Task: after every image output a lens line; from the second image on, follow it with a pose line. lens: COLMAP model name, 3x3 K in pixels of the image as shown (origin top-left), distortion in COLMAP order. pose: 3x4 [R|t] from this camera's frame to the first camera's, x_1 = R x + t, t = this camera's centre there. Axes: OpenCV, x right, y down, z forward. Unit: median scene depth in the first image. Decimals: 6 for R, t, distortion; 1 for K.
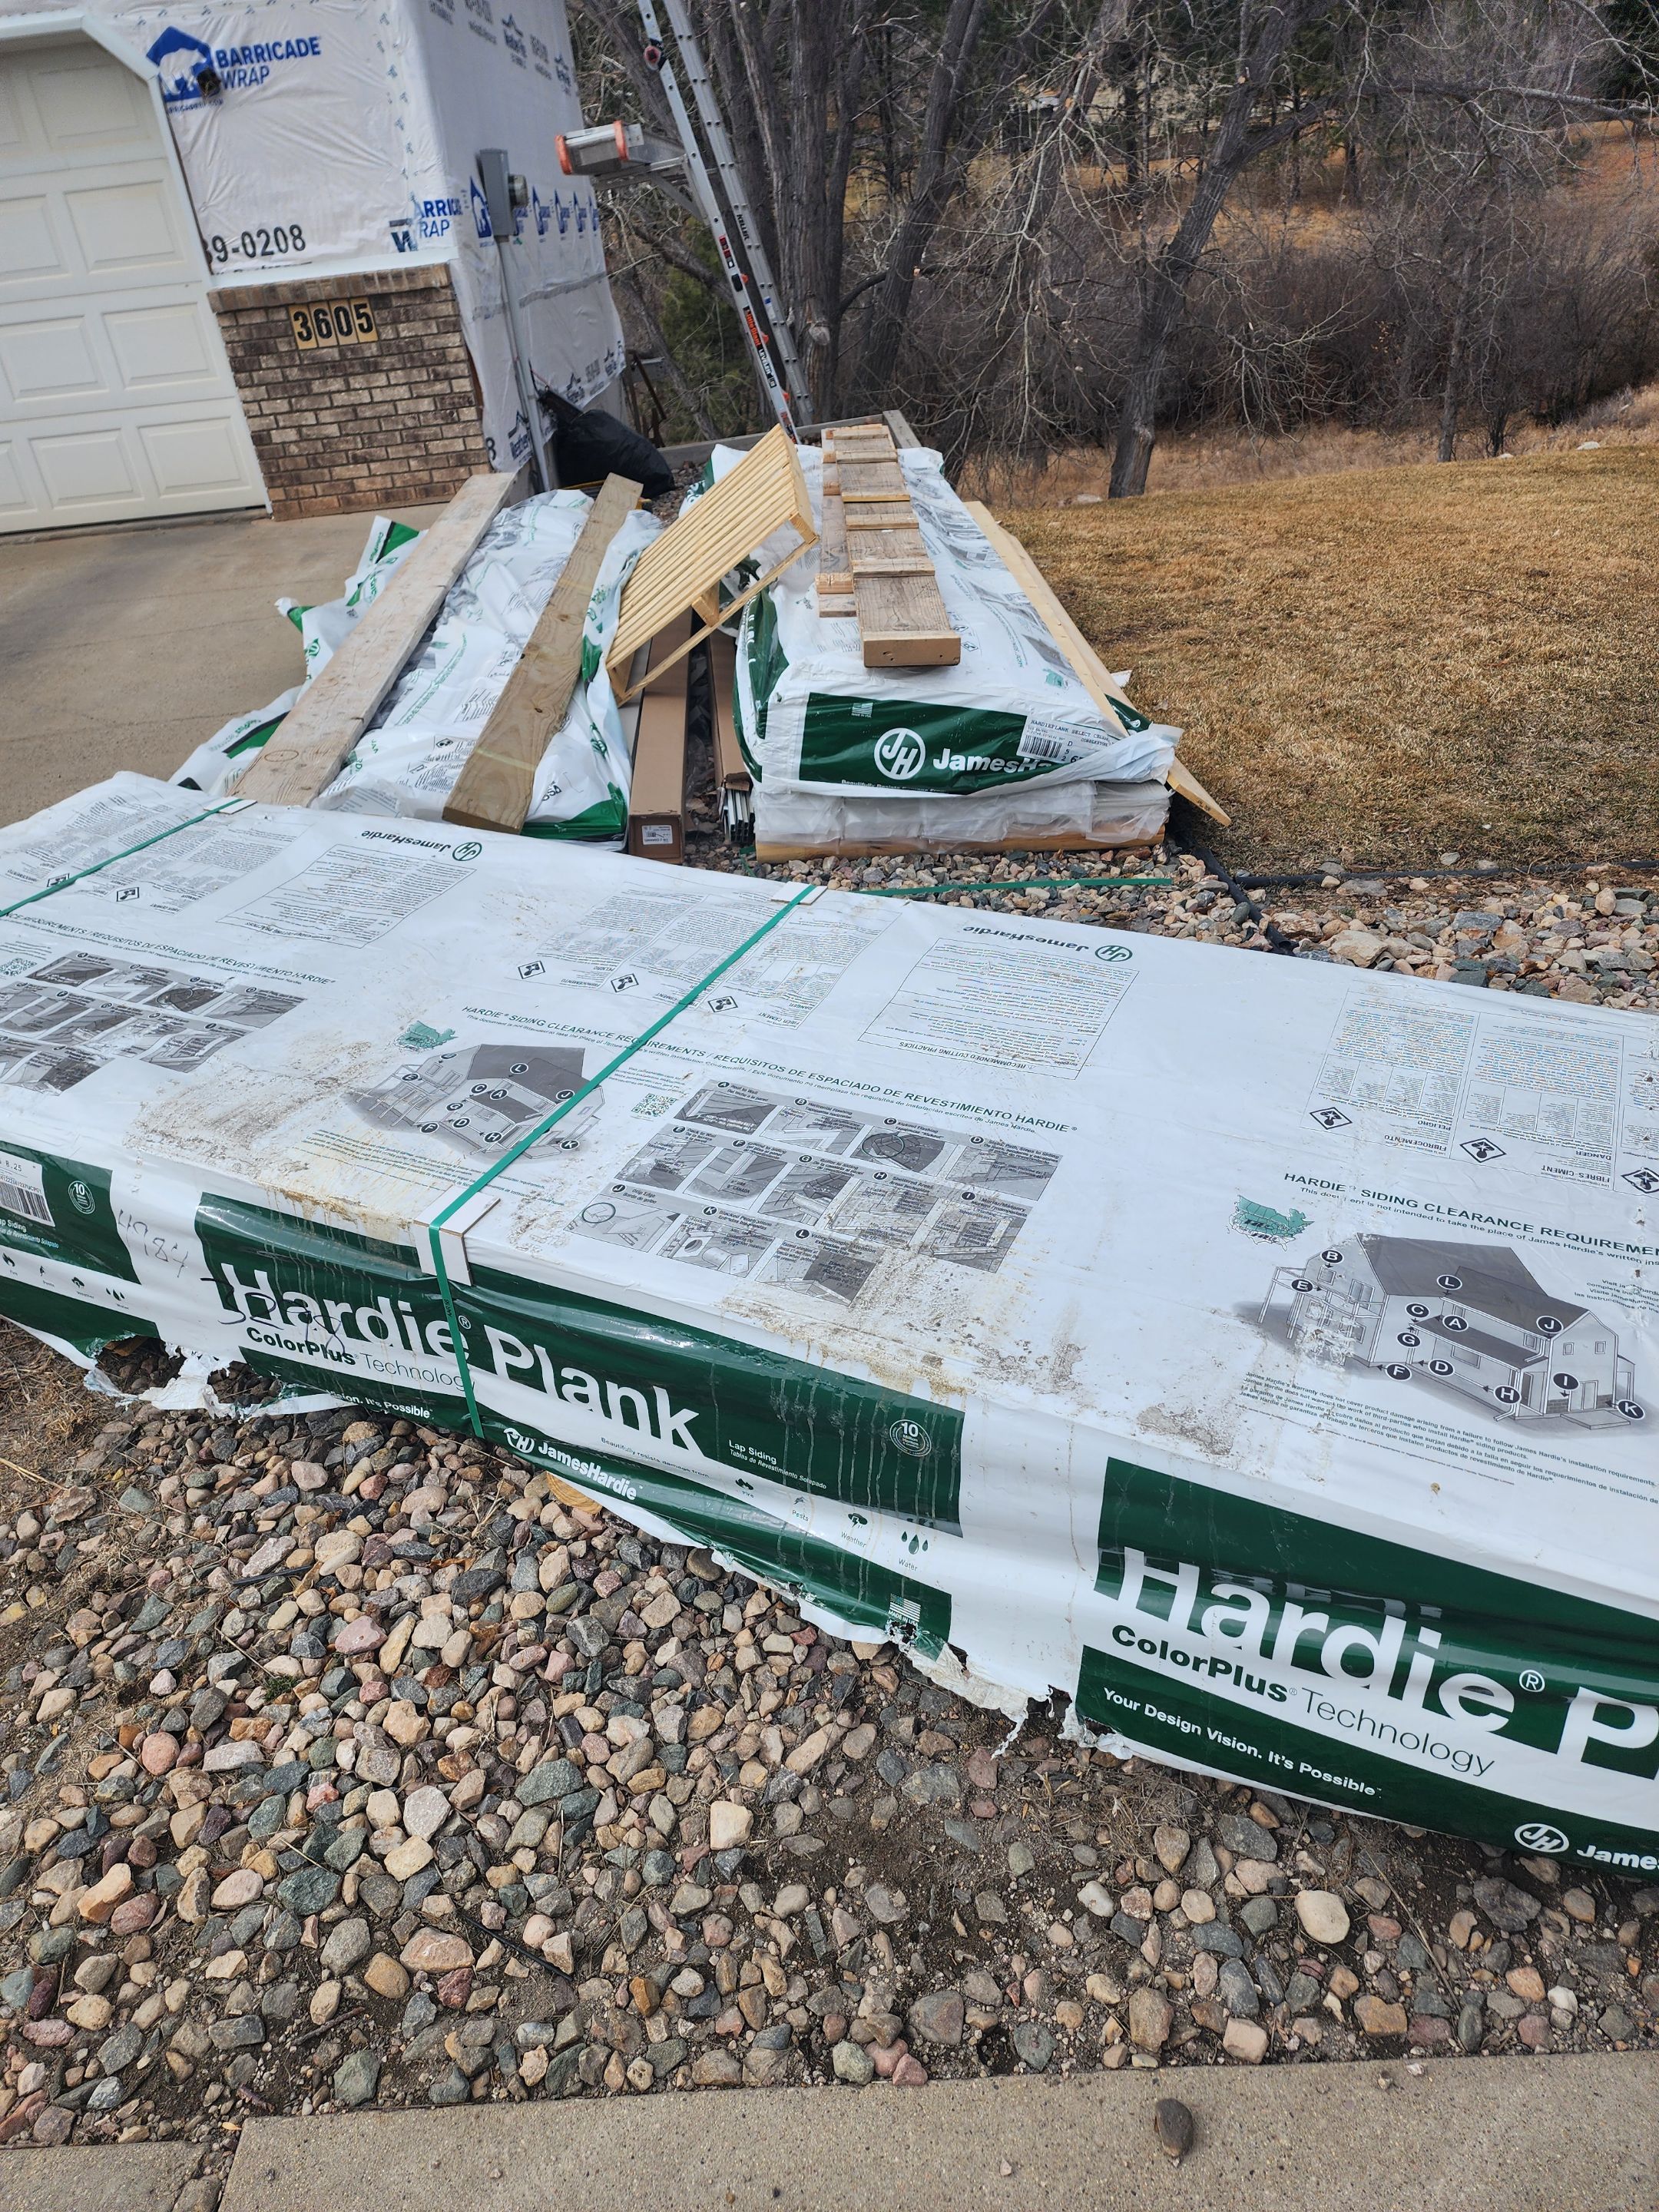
lens RADIAL K [[1523.2, 0, 809.4], [0, 1523.2, 1087.7], [0, 0, 1]] dist [0.057480, -0.041461]
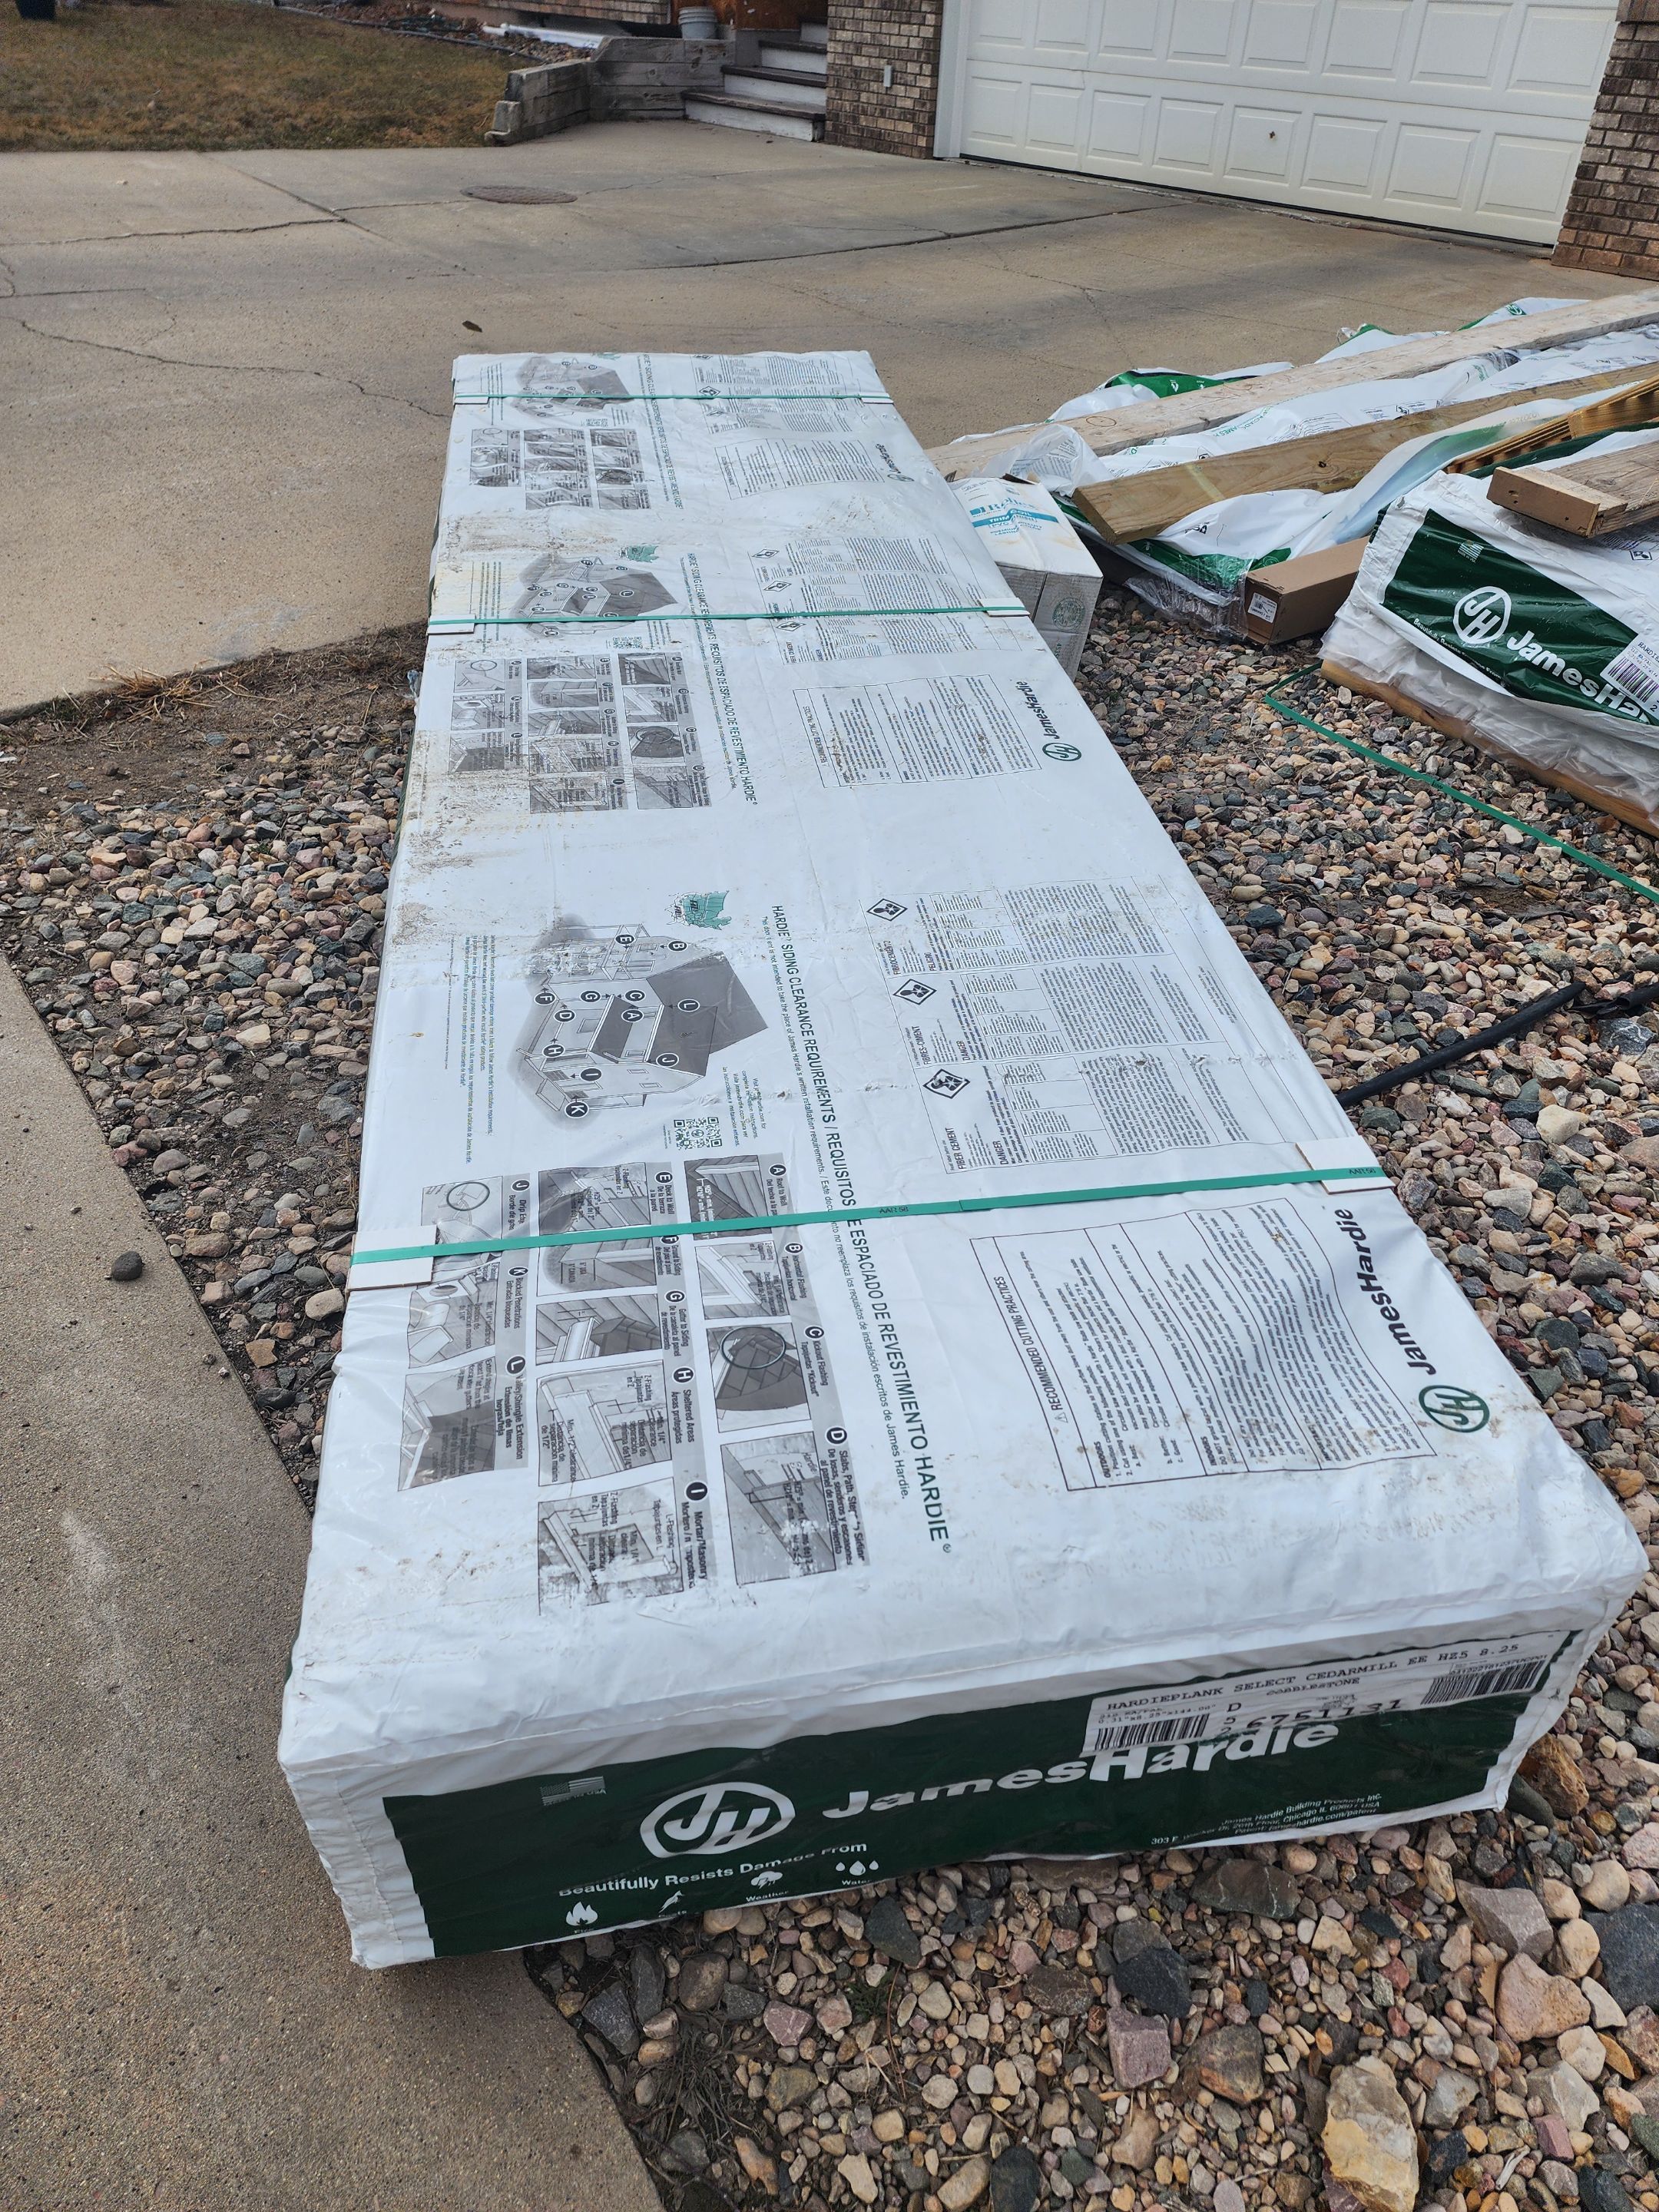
lens RADIAL K [[1523.2, 0, 832.7], [0, 1523.2, 1102.3], [0, 0, 1]] dist [0.057480, -0.041461]
pose [[0.562058, 0.581674, -0.588001, 1.080080], [-0.493398, 0.806373, 0.326068, -0.202902], [0.663814, 0.106849, 0.740226, 0.275330]]
